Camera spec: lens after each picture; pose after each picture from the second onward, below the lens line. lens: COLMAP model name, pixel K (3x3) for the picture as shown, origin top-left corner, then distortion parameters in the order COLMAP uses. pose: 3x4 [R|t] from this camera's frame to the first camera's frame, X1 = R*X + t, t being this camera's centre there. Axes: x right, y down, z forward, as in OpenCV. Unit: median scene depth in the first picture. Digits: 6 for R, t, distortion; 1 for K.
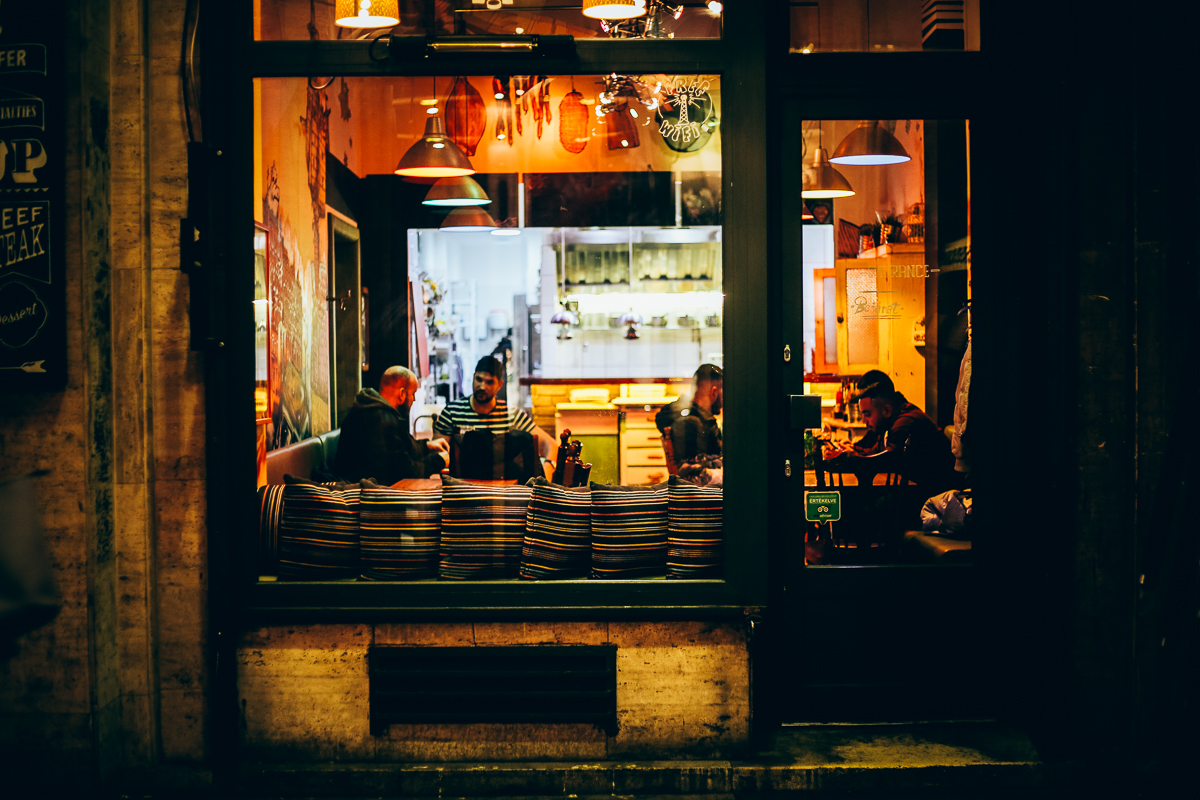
lens RADIAL K [[1732.1, 0, 600.0], [0, 1732.1, 400.0], [0, 0, 1]] dist [-0.001872, -0.027235]
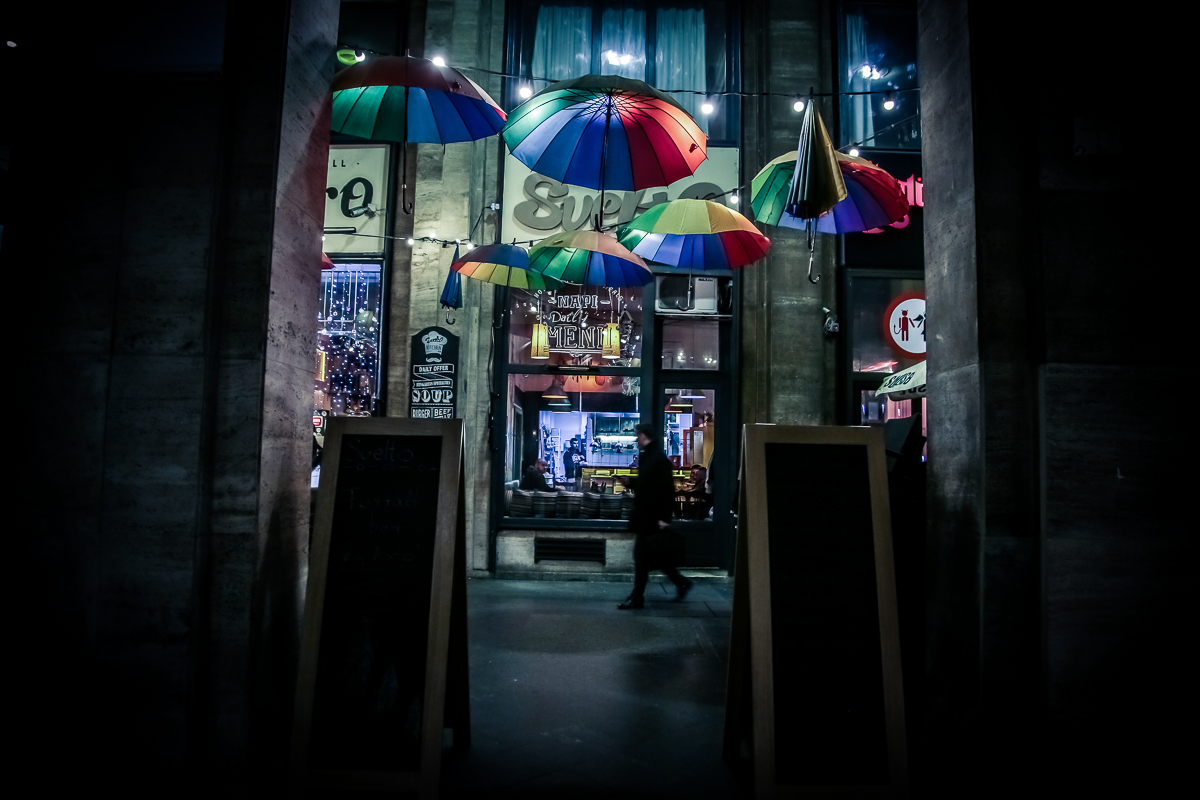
lens RADIAL K [[825.1, 0, 600.0], [0, 825.1, 400.0], [0, 0, 1]] dist [-0.000078, -0.000023]
pose [[0.999434, 0.028983, -0.017068, 0.017221], [-0.030570, 0.994358, -0.101574, 0.032521], [0.014027, 0.102039, 0.994682, -0.662274]]
